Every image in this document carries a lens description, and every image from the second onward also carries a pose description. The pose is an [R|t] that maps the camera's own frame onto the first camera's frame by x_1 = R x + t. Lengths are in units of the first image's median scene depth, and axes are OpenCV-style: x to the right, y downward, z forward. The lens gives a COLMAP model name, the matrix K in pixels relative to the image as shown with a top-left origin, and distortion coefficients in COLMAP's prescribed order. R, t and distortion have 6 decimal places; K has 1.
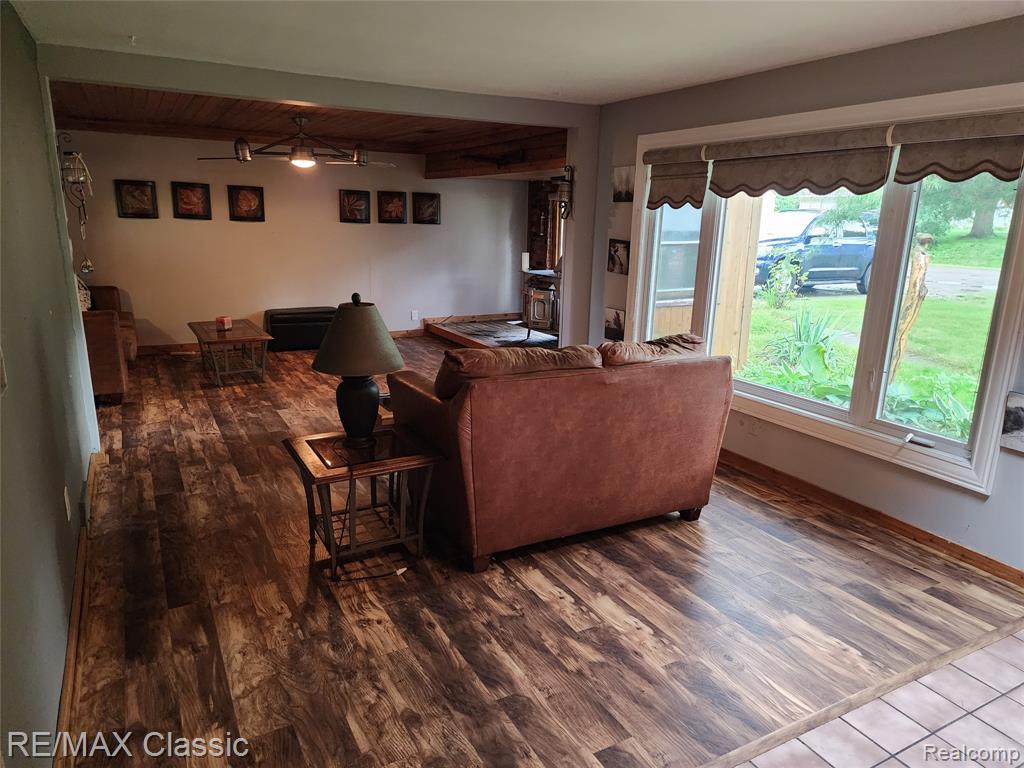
lens RADIAL K [[689.6, 0, 517.6], [0, 689.6, 387.8], [0, 0, 1]] dist [0.076218, -0.067704]
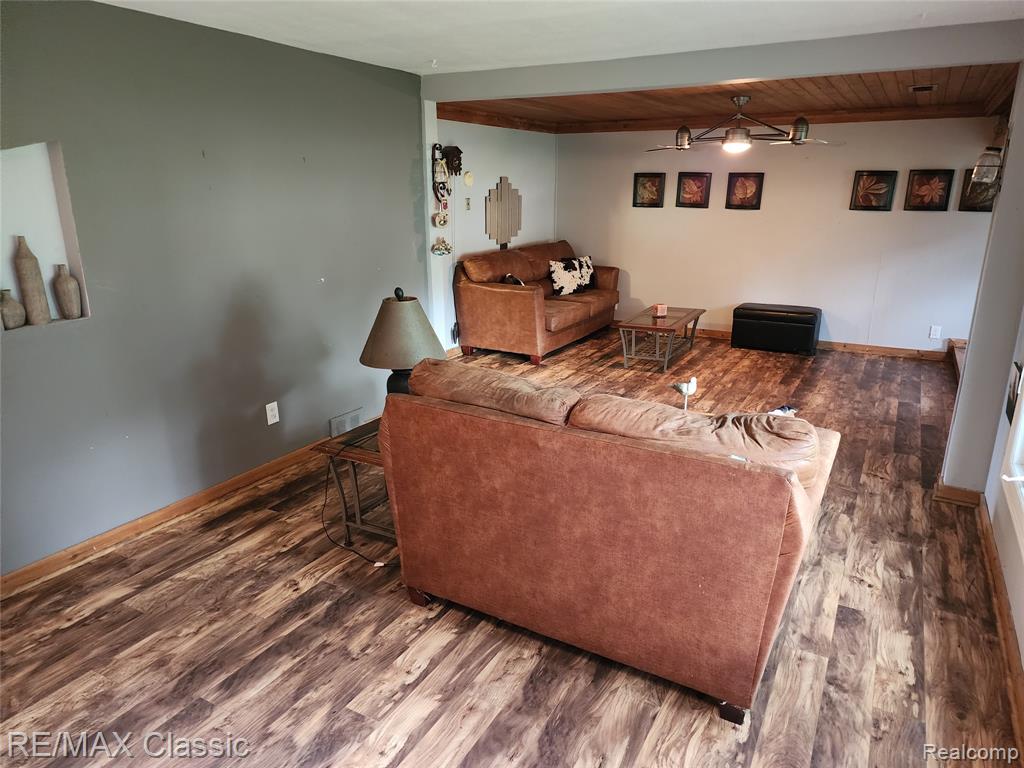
lens RADIAL K [[687.8, 0, 511.1], [0, 687.8, 381.3], [0, 0, 1]] dist [0.077226, -0.064608]
pose [[0.528165, 0.214022, -0.821728, 0.397232], [-0.200785, 0.971750, 0.124042, -0.089264], [0.825062, 0.099476, 0.556217, 0.321258]]
